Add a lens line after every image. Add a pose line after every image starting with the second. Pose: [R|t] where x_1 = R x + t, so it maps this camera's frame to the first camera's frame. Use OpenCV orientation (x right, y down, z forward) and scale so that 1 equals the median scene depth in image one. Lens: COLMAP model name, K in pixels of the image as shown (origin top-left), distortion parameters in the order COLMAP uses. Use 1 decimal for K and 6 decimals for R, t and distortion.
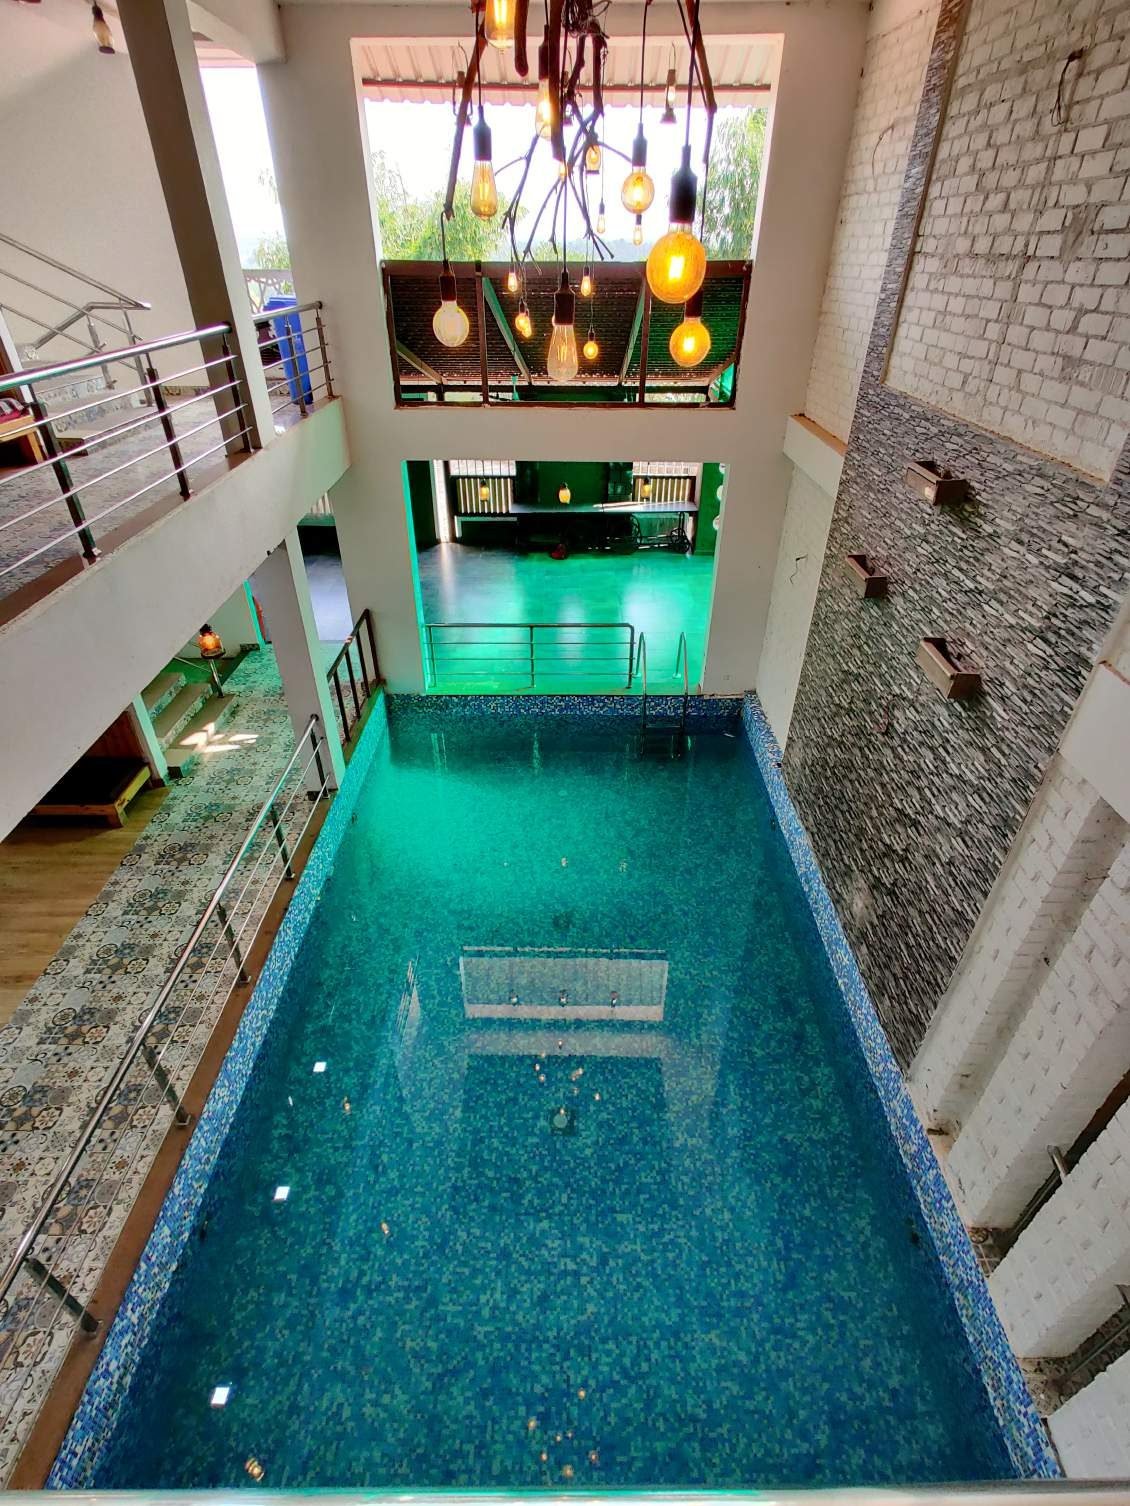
lens RADIAL K [[739.5, 0, 555.7], [0, 739.5, 753.8], [0, 0, 1]] dist [0.007994, 0.004625]
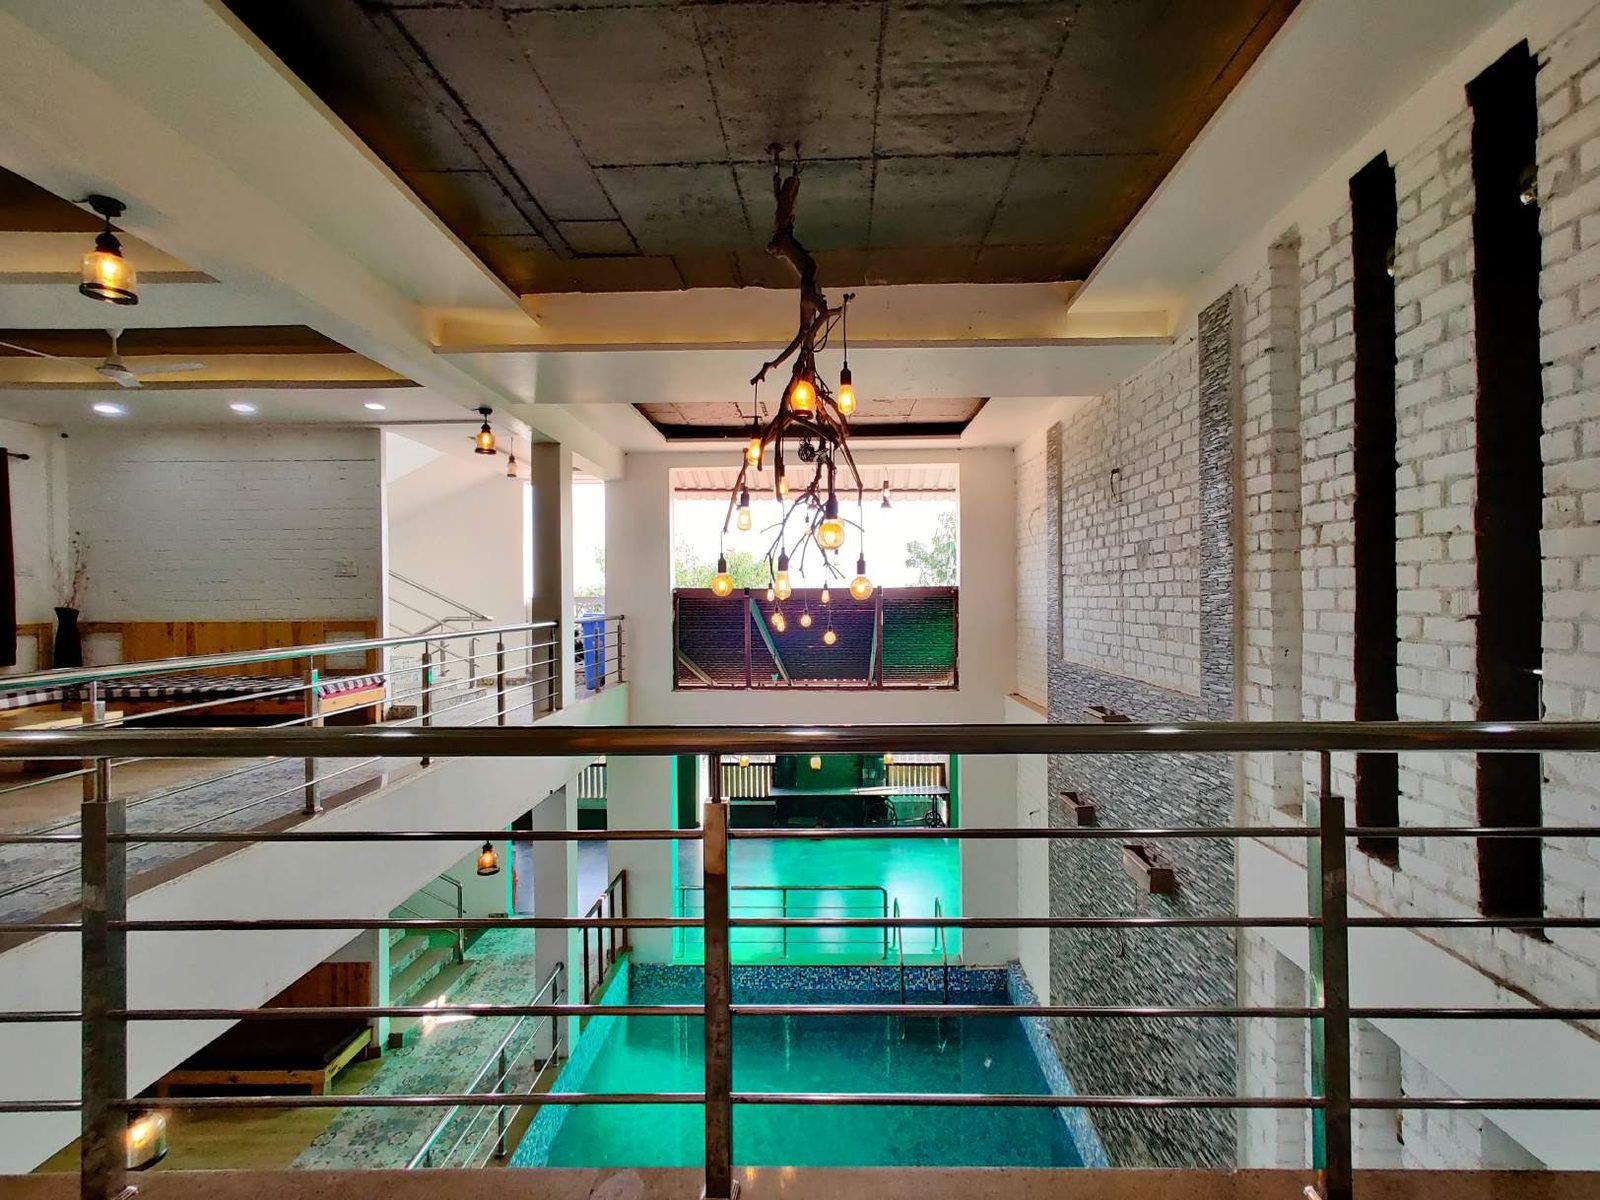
lens RADIAL K [[785.7, 0, 811.9], [0, 785.7, 599.3], [0, 0, 1]] dist [0.007994, 0.004625]
pose [[0.999919, -0.005756, -0.011320, 0.026011], [-0.001649, 0.824972, -0.565171, 0.146051], [0.012592, 0.565144, 0.824896, -0.141464]]
